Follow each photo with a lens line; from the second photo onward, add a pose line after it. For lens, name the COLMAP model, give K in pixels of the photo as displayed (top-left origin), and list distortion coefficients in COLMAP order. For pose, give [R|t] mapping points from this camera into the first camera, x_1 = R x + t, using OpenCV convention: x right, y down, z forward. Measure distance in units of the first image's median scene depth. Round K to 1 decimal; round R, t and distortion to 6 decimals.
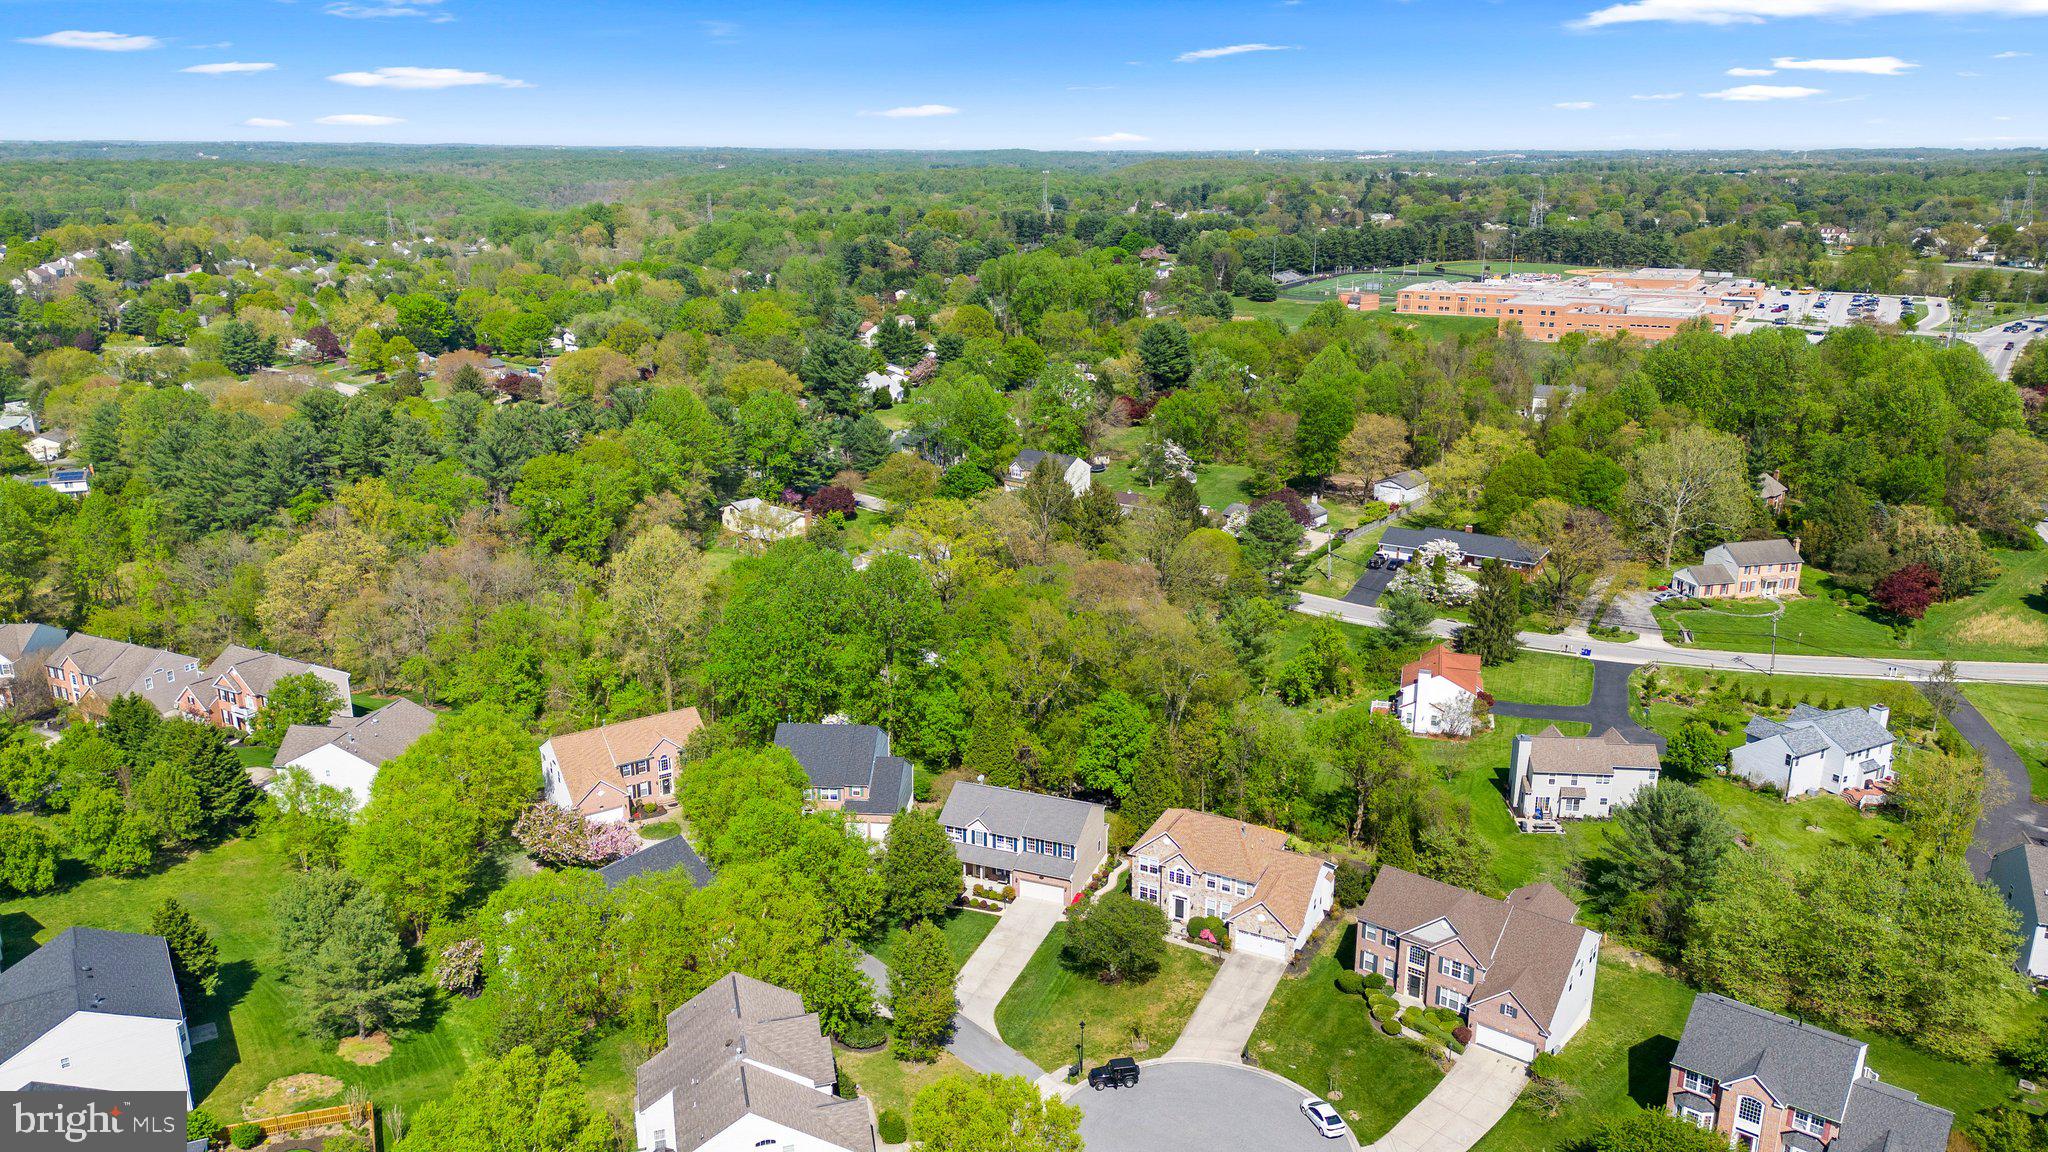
lens RADIAL K [[1416.7, 0, 1021.7], [0, 1416.7, 571.3], [0, 0, 1]] dist [0.044093, -0.015734]
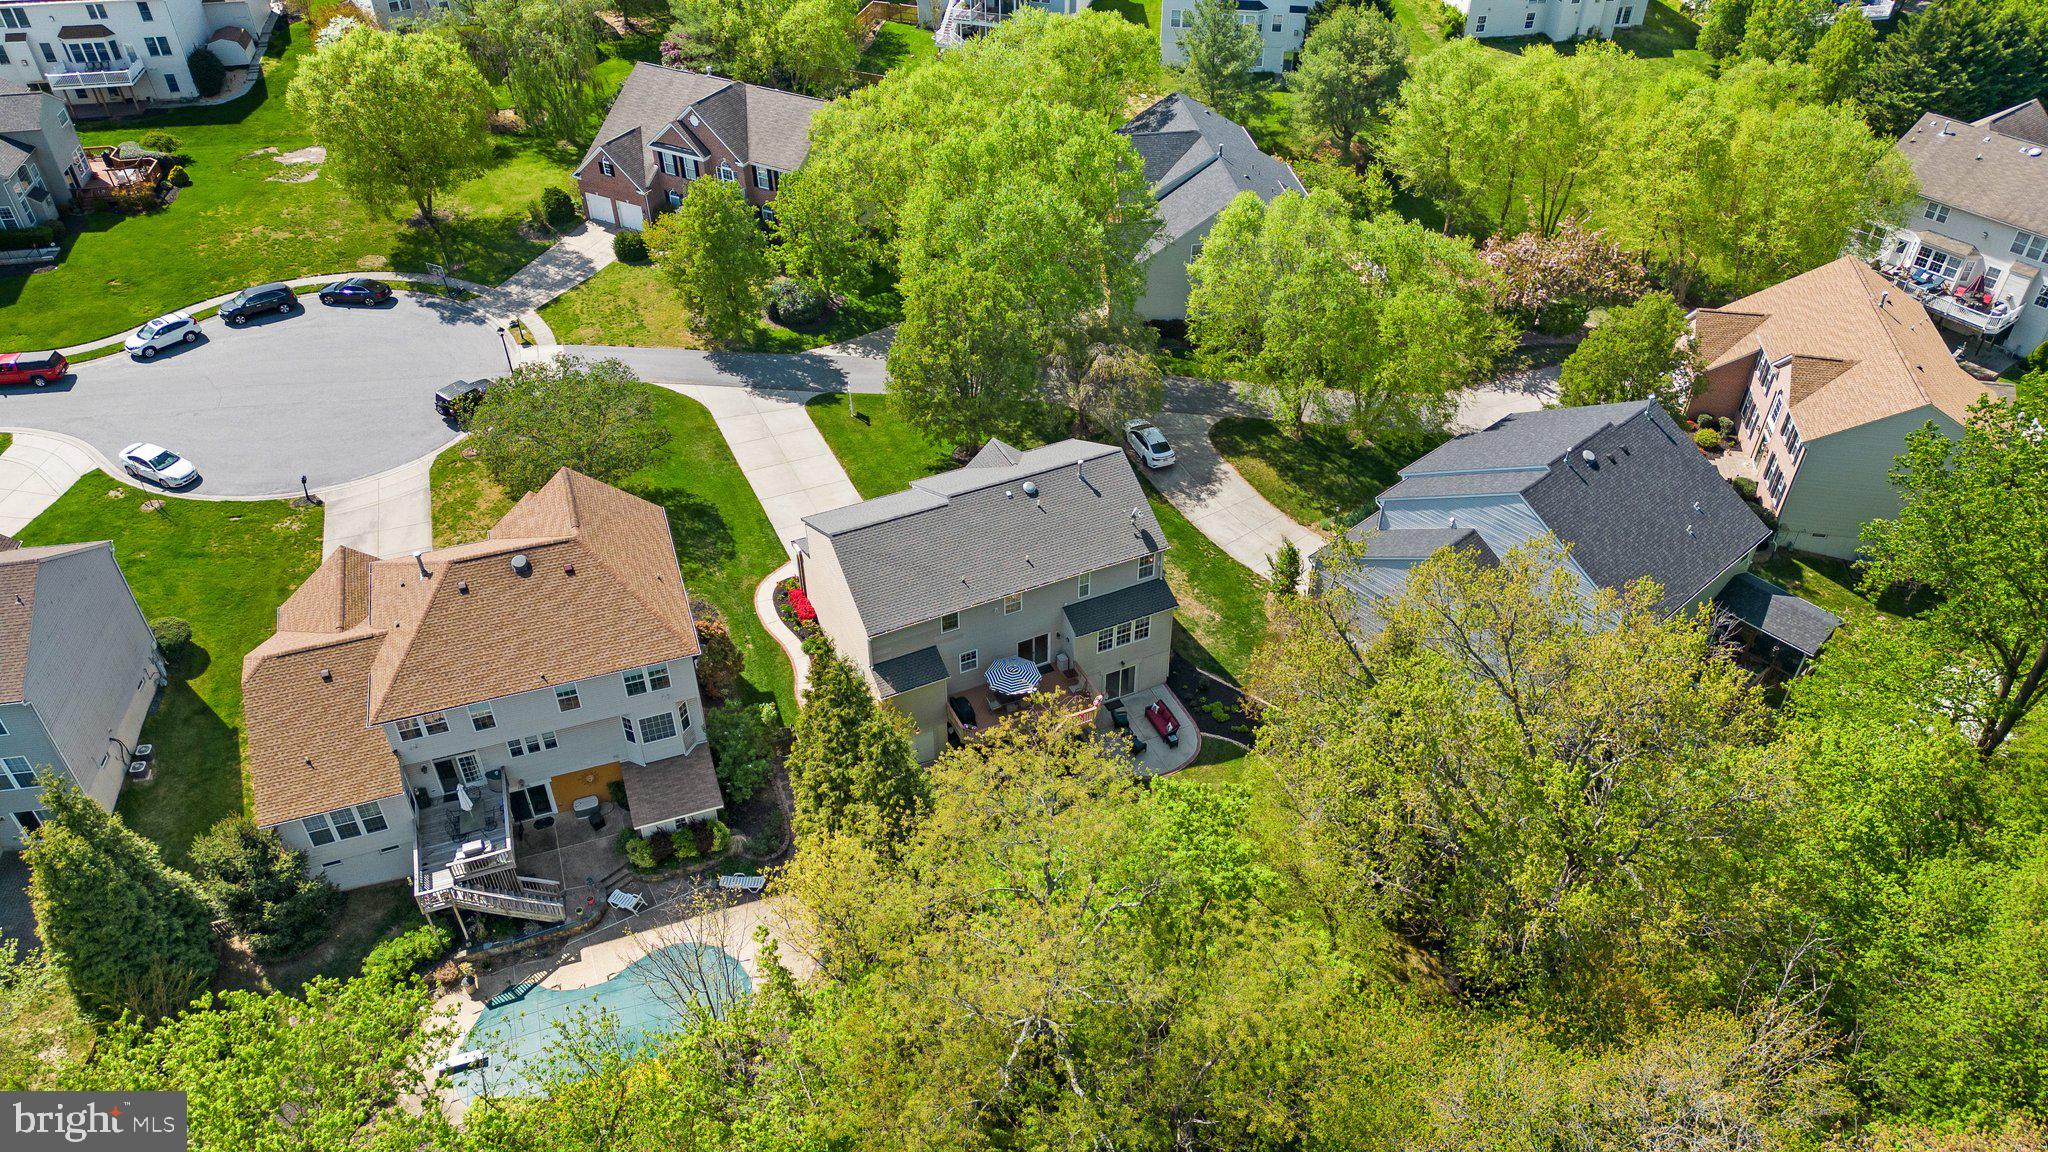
lens RADIAL K [[1416.7, 0, 1020.2], [0, 1416.7, 574.0], [0, 0, 1]] dist [0.044093, -0.015734]
pose [[-0.689307, 0.439747, -0.575742, 0.288646], [-0.197409, 0.650626, 0.733291, -0.168585], [0.697055, 0.619119, -0.361671, 1.307879]]
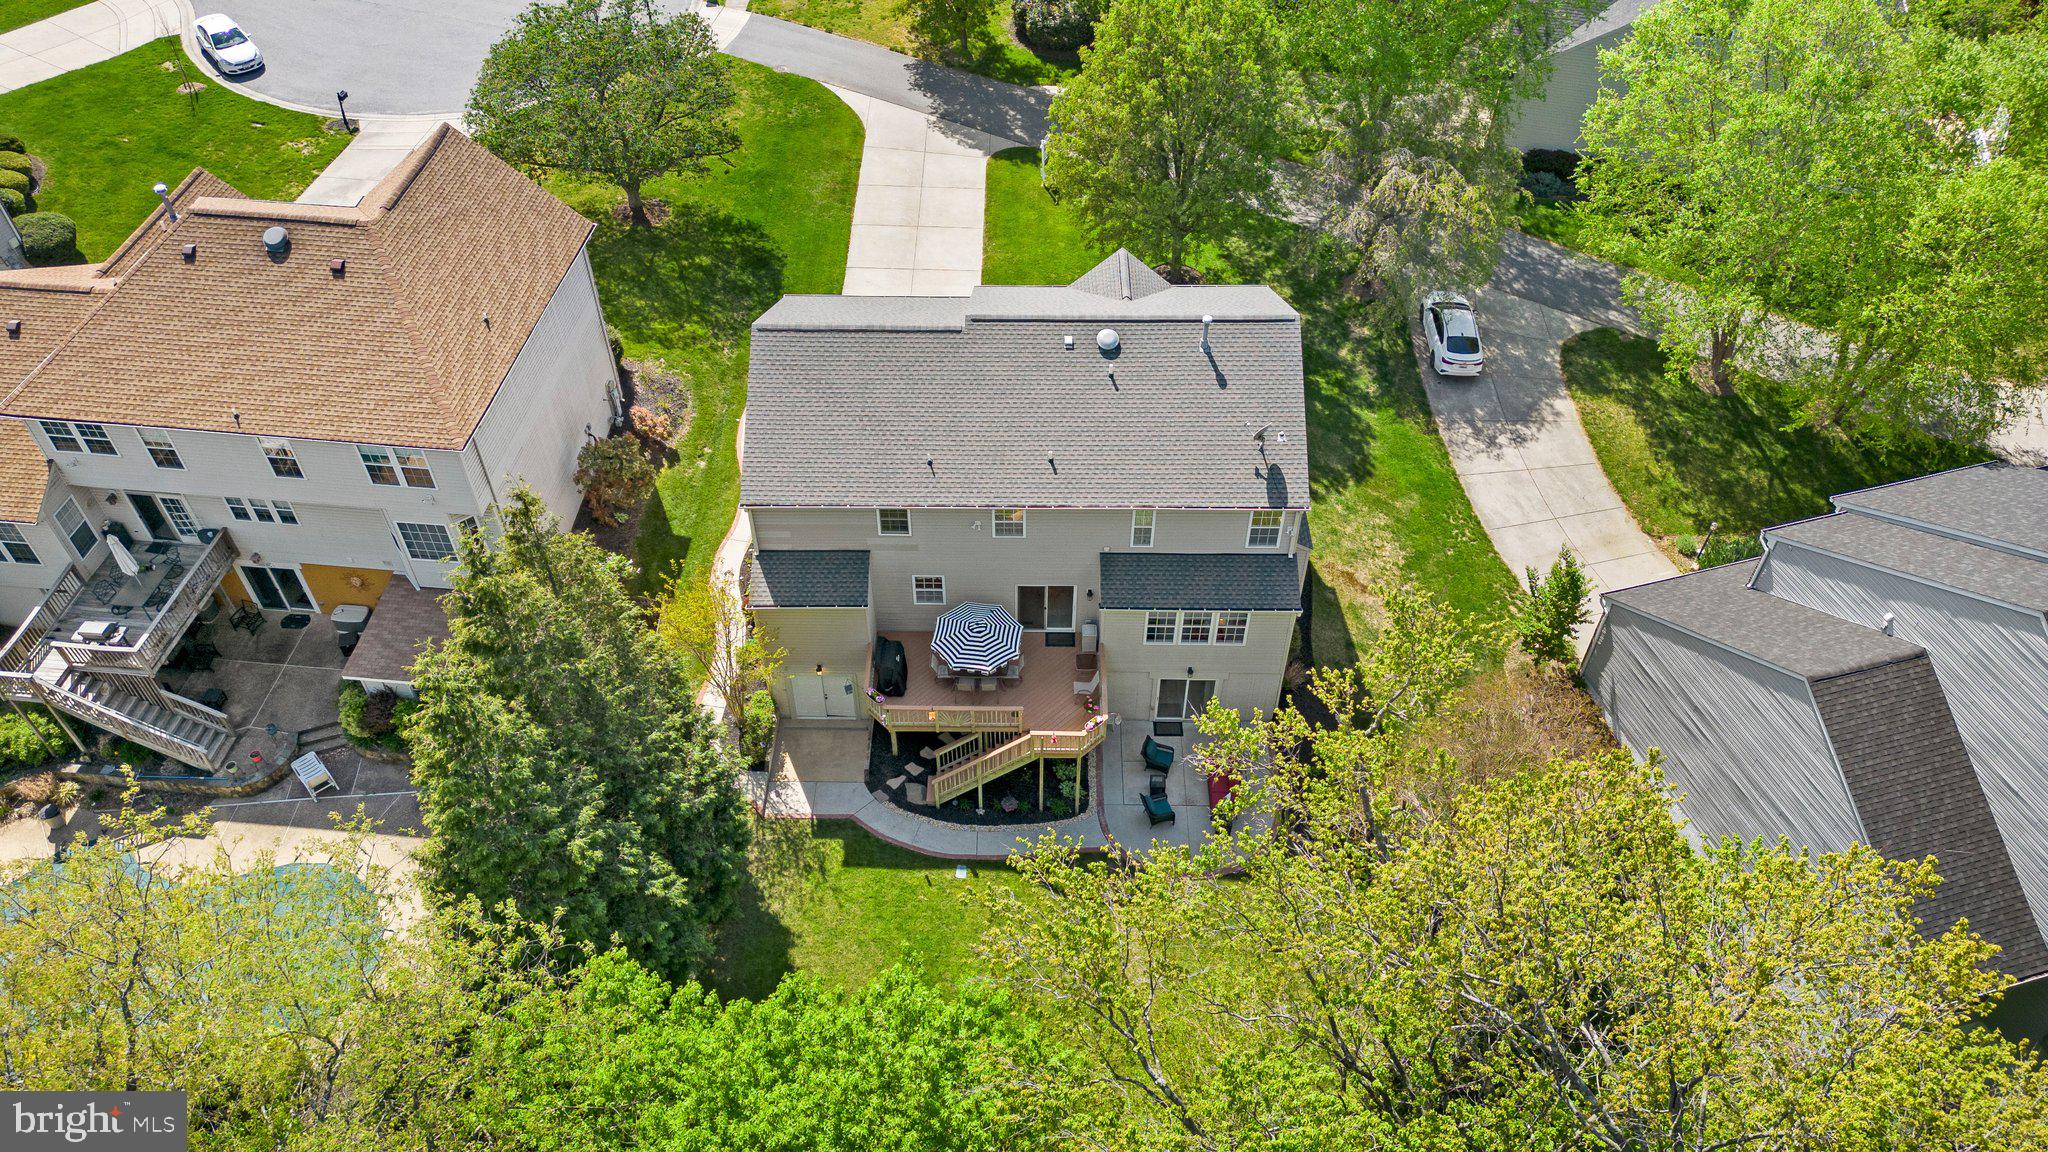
lens RADIAL K [[1416.7, 0, 1013.3], [0, 1416.7, 577.4], [0, 0, 1]] dist [0.044093, -0.015734]
pose [[-0.934397, 0.242718, -0.260749, 0.094345], [-0.107787, 0.505019, 0.856351, -0.047348], [0.339535, 0.828278, -0.445727, 1.274911]]
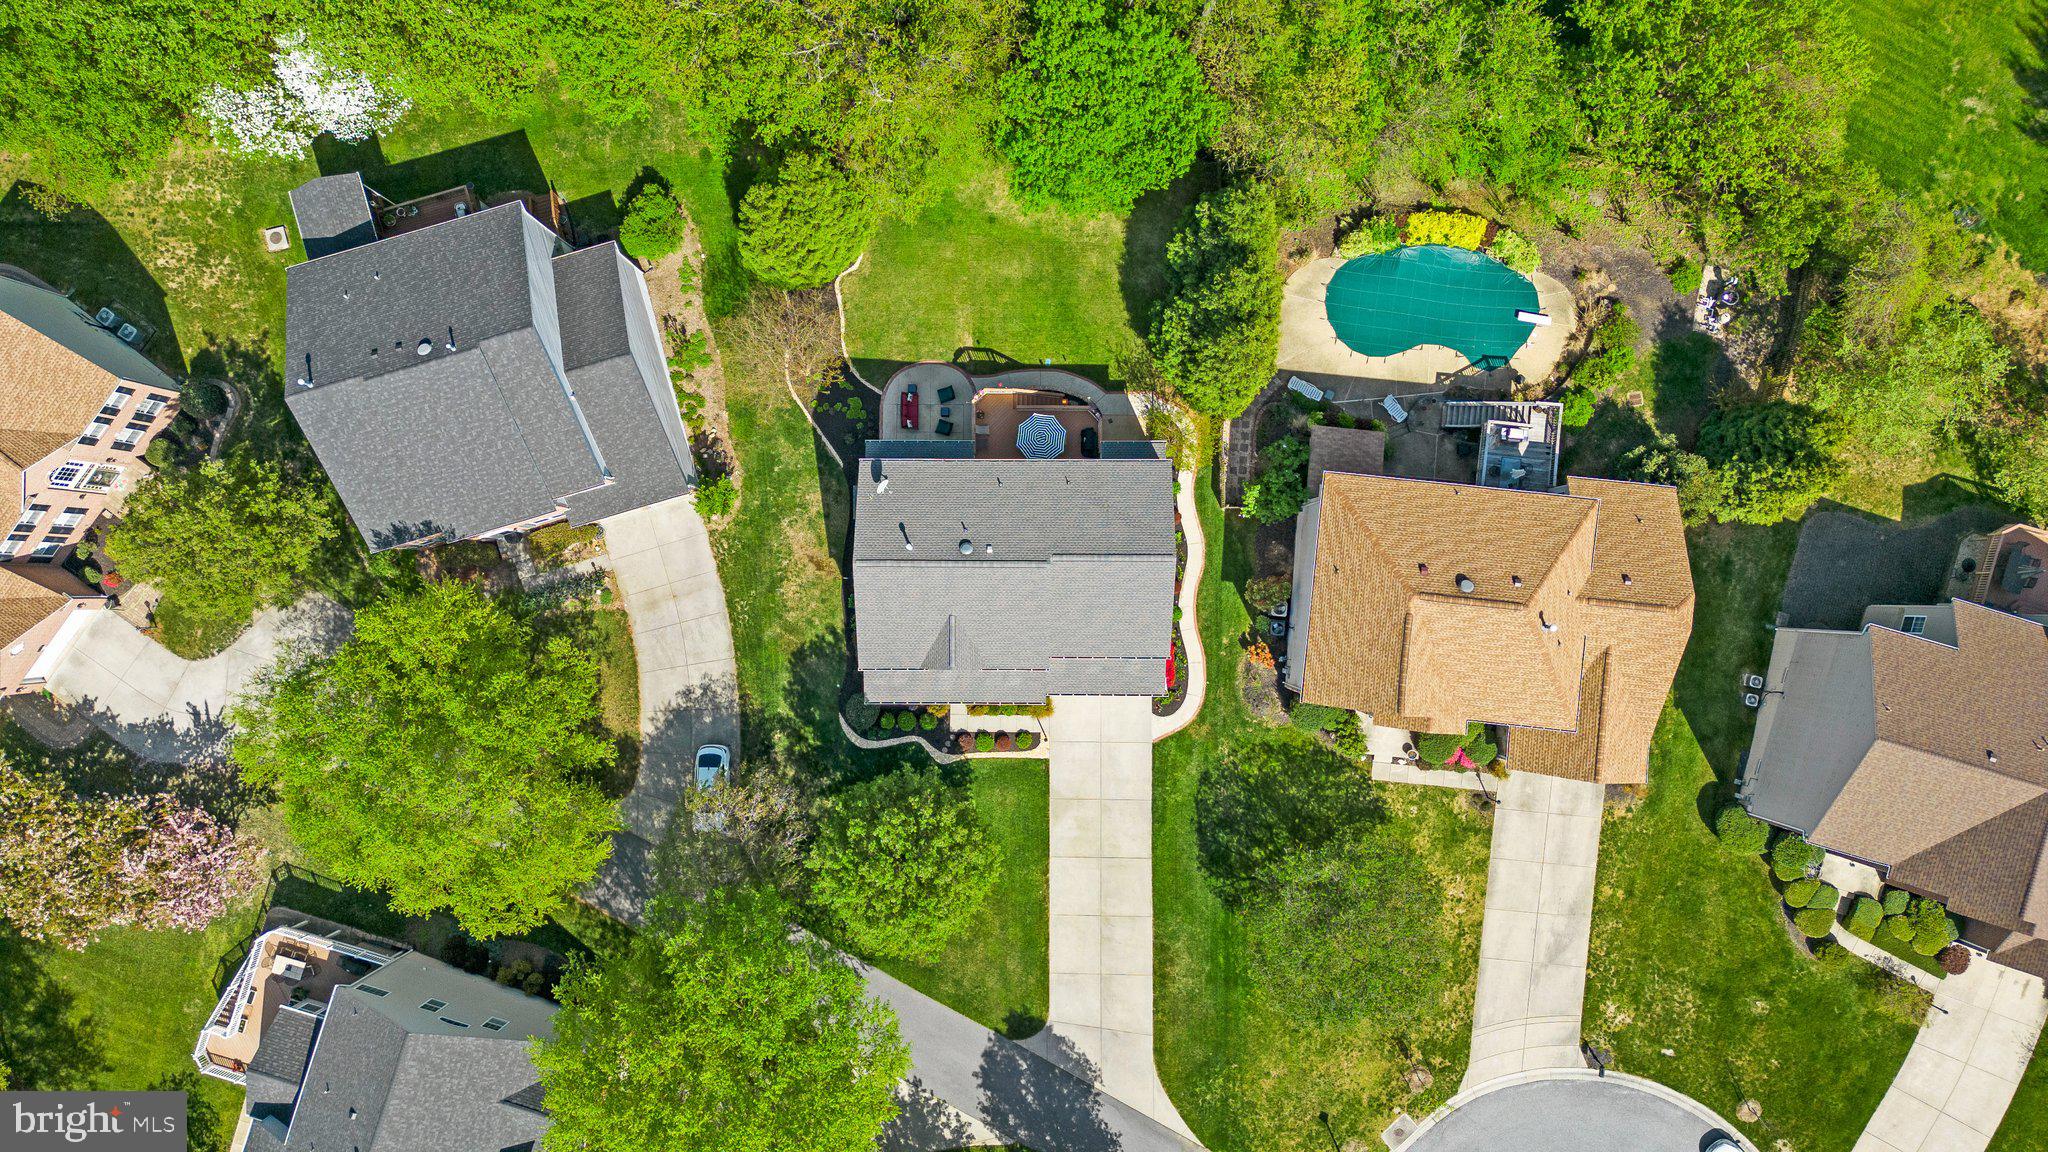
lens RADIAL K [[1416.7, 0, 1014.0], [0, 1416.7, 573.5], [0, 0, 1]] dist [0.044093, -0.015734]
pose [[0.930828, -0.364611, -0.024878, 0.014091], [0.121879, 0.245533, 0.961696, -0.294500], [-0.344536, -0.898205, 0.272987, 0.966246]]
